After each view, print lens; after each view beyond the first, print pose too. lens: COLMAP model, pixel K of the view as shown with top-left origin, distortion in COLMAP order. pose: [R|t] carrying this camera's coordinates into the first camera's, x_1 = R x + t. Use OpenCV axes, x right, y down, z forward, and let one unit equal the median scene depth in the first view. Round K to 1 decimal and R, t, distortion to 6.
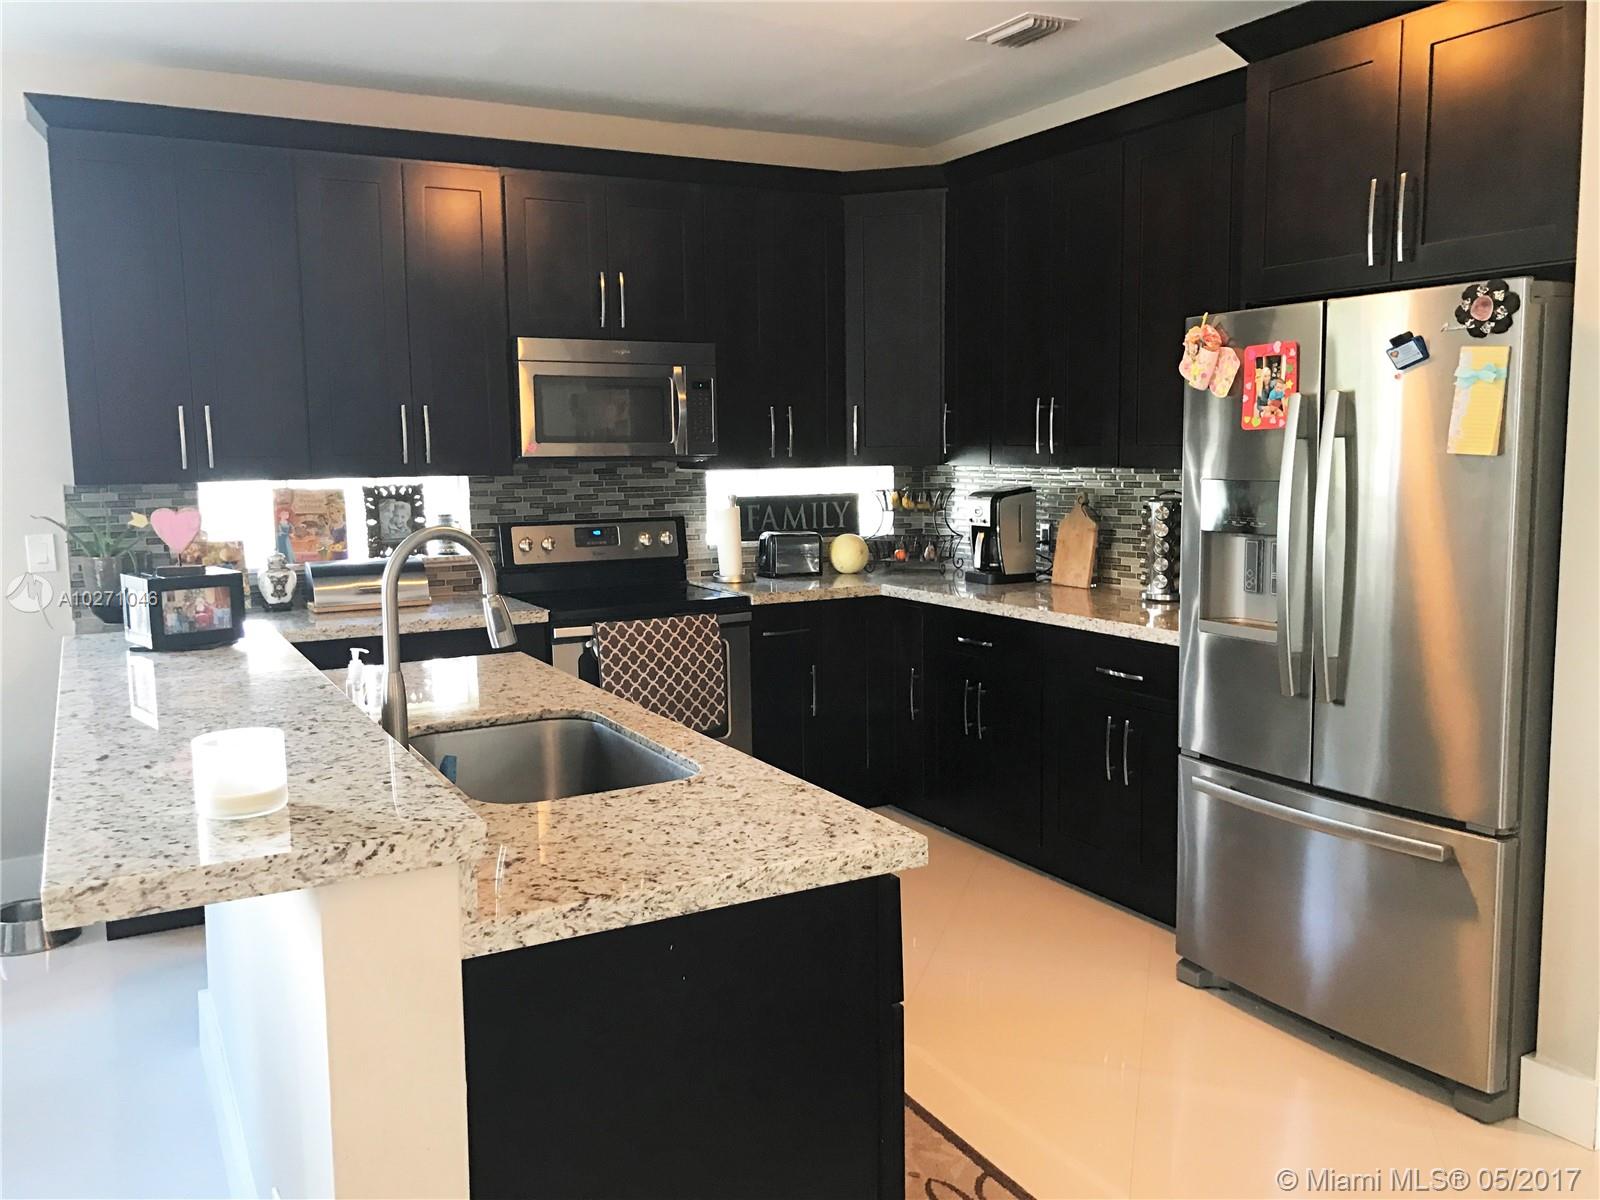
lens RADIAL K [[1309.5, 0, 800.0], [0, 1309.5, 600.0], [0, 0, 1]] dist [-0.010937, -0.007895]
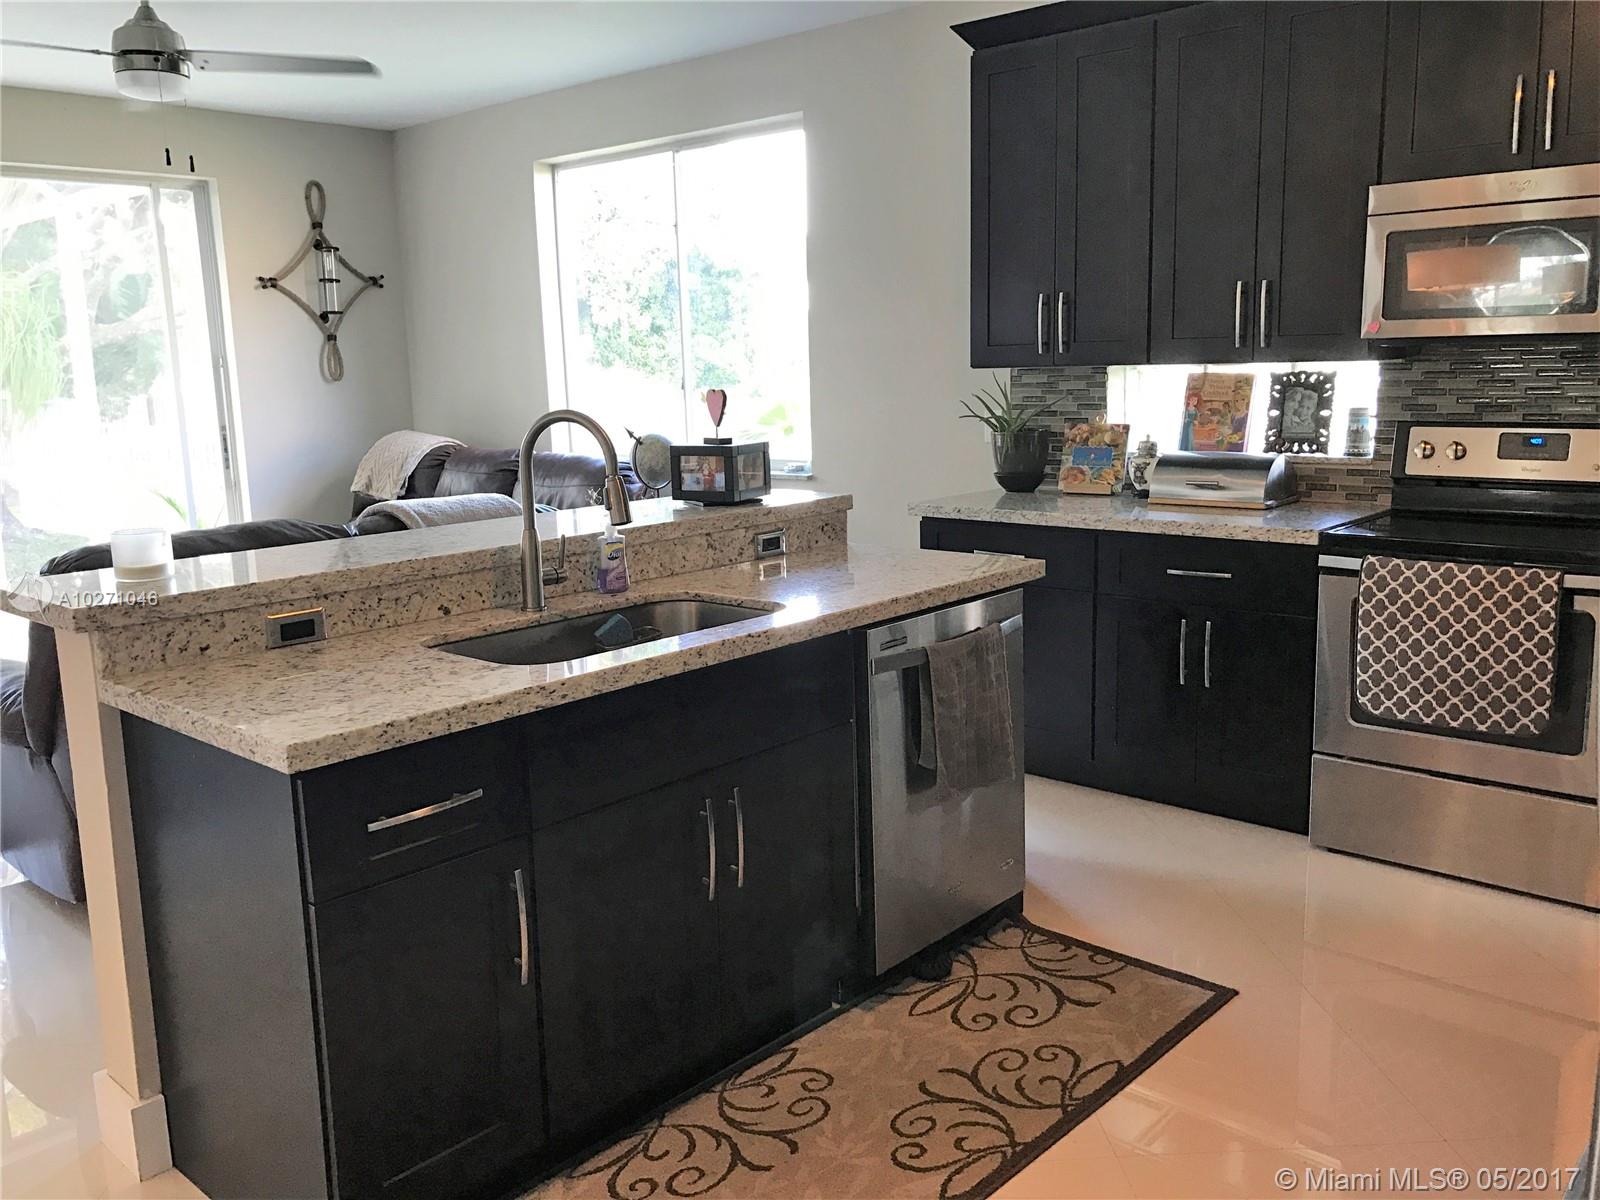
lens RADIAL K [[1332.1, 0, 801.2], [0, 1332.1, 579.8], [0, 0, 1]] dist [-0.005676, 0.003770]
pose [[0.305567, 0.161932, -0.938300, 0.461623], [-0.089190, 0.985968, 0.141113, -0.047469], [0.947984, 0.040567, 0.315722, 0.417022]]
